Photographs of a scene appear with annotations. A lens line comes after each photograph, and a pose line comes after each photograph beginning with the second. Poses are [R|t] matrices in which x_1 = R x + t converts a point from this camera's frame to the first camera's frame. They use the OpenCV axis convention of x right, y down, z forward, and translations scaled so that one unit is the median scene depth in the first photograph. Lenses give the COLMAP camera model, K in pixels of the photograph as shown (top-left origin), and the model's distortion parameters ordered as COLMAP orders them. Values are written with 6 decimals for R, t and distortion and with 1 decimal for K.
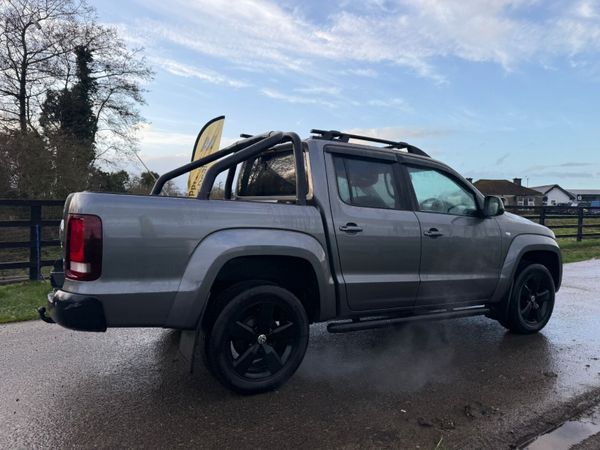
lens RADIAL K [[425.3, 0, 292.6], [0, 425.3, 224.2], [0, 0, 1]] dist [0.005685, -0.004824]
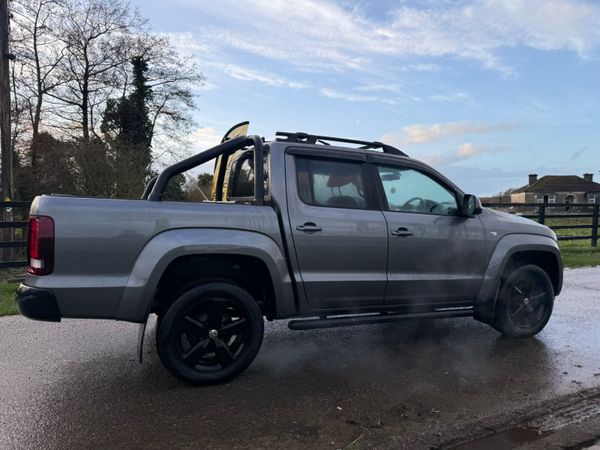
lens RADIAL K [[421.4, 0, 298.7], [0, 421.4, 224.1], [0, 0, 1]] dist [0.037171, -0.044789]
pose [[0.992363, -0.001960, -0.123338, 0.199214], [0.002113, 0.999997, 0.001108, -0.000720], [0.123335, -0.001360, 0.992364, -0.008985]]
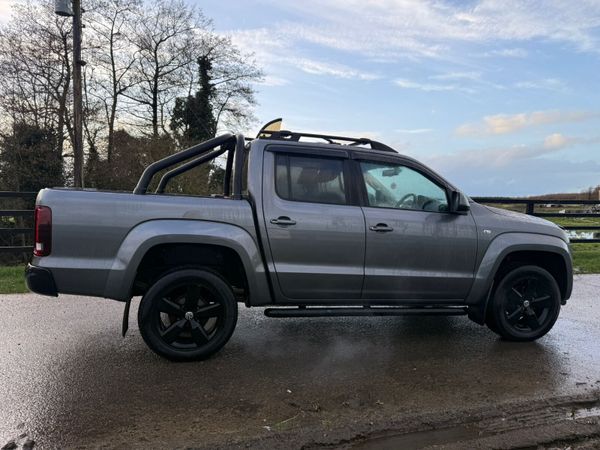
lens RADIAL K [[423.0, 0, 292.9], [0, 423.0, 221.5], [0, 0, 1]] dist [0.040131, -0.053414]
pose [[0.956370, 0.020237, -0.291458, 0.396829], [-0.017950, 0.999784, 0.010518, -0.001932], [0.291607, -0.004827, 0.956526, -0.017169]]
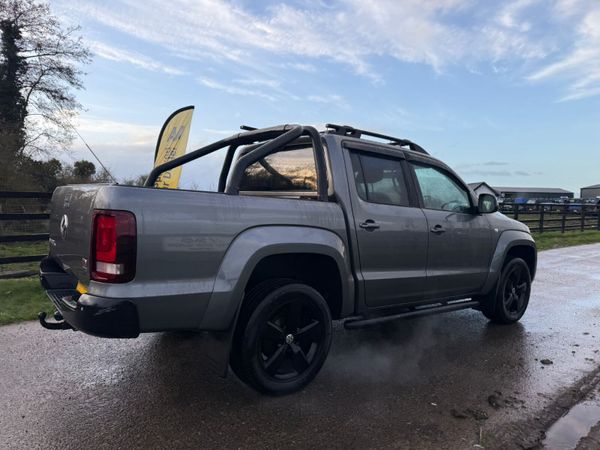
lens RADIAL K [[427.0, 0, 292.9], [0, 427.0, 227.1], [0, 0, 1]] dist [0.004764, -0.005200]
pose [[0.989808, 0.001417, 0.142402, -0.153289], [-0.004373, 0.999781, 0.020445, -0.004281], [-0.142342, -0.020859, 0.989598, 0.028157]]
